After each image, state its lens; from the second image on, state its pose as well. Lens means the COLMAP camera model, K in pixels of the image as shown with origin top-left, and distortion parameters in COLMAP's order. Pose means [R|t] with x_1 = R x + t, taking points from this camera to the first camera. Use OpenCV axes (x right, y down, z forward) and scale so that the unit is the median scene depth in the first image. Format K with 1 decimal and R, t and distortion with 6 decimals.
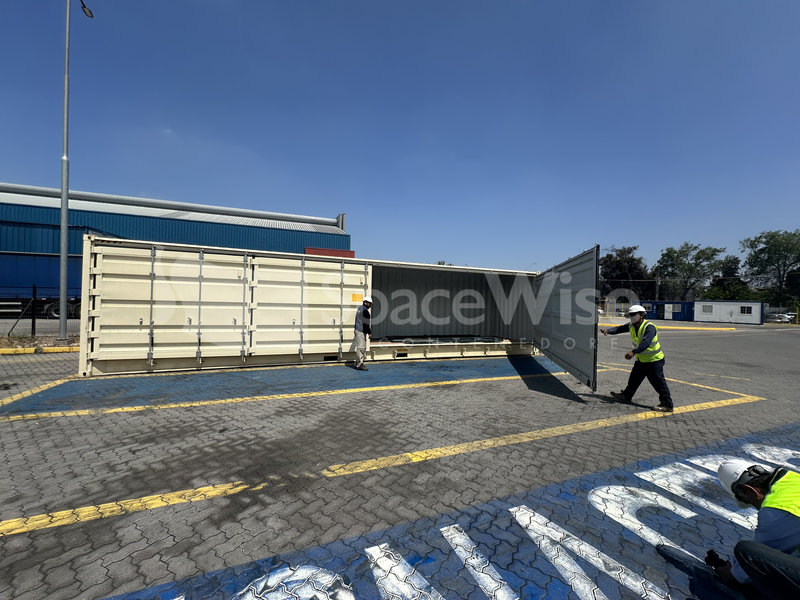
lens RADIAL K [[318.4, 0, 400.0], [0, 318.4, 300.0], [0, 0, 1]] dist [-0.002741, 0.000312]
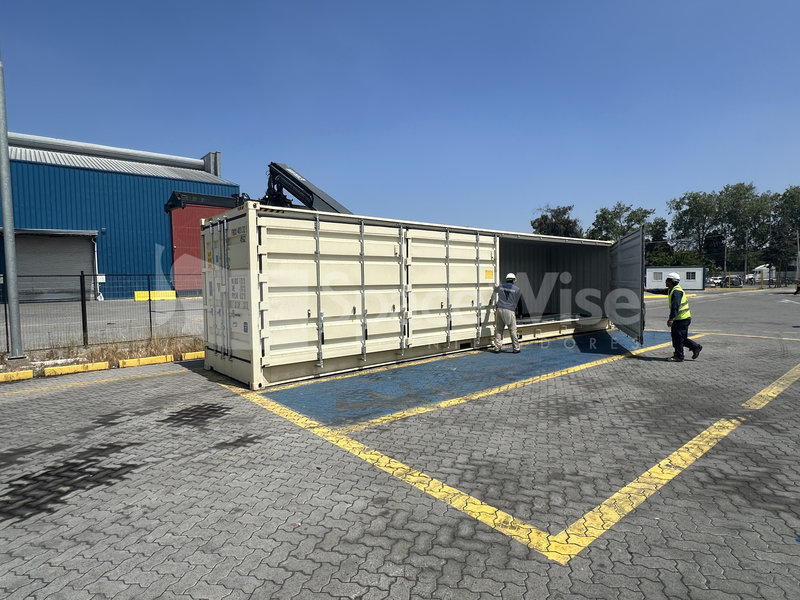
lens RADIAL K [[445.4, 0, 402.7], [0, 445.4, 299.6], [0, 0, 1]] dist [-0.004123, 0.001658]
pose [[0.949604, -0.051845, 0.309135, -0.968271], [0.036053, 0.997747, 0.056583, -0.021306], [-0.311372, -0.042586, 0.949333, -0.115278]]
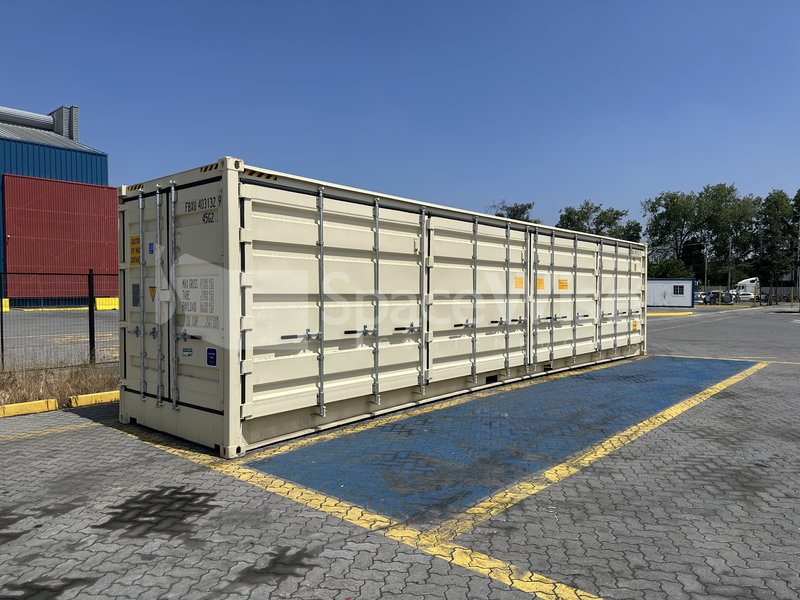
lens RADIAL K [[561.7, 0, 402.0], [0, 561.7, 303.0], [0, 0, 1]] dist [0.045322, -0.048310]
pose [[0.891948, -0.032733, 0.450952, -1.128881], [0.017011, 0.999099, 0.038875, -0.018204], [-0.451819, -0.027004, 0.891701, 0.128798]]
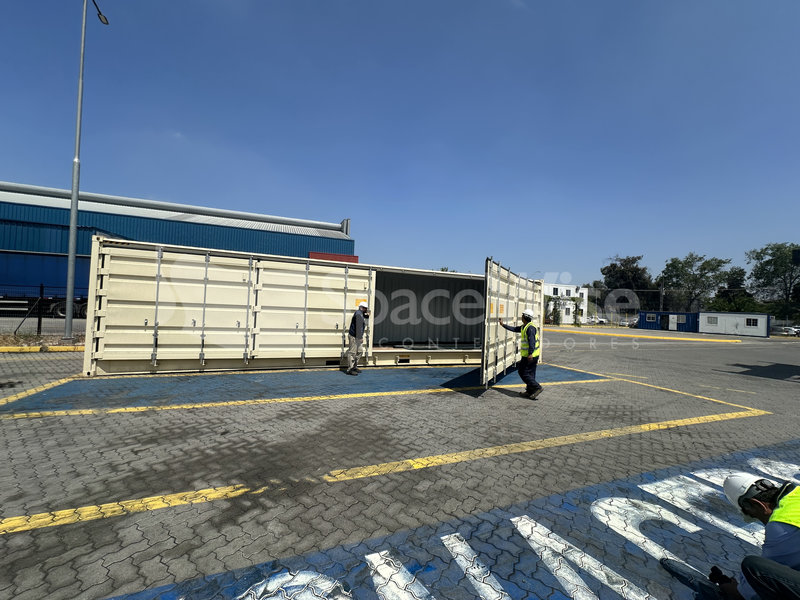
lens RADIAL K [[318.4, 0, 400.0], [0, 318.4, 300.0], [0, 0, 1]] dist [-0.002741, 0.000312]
pose [[0.999798, 0.018247, -0.008460, -0.002378], [-0.018393, 0.999677, -0.017566, -0.000351], [0.008137, 0.017718, 0.999810, -0.002442]]
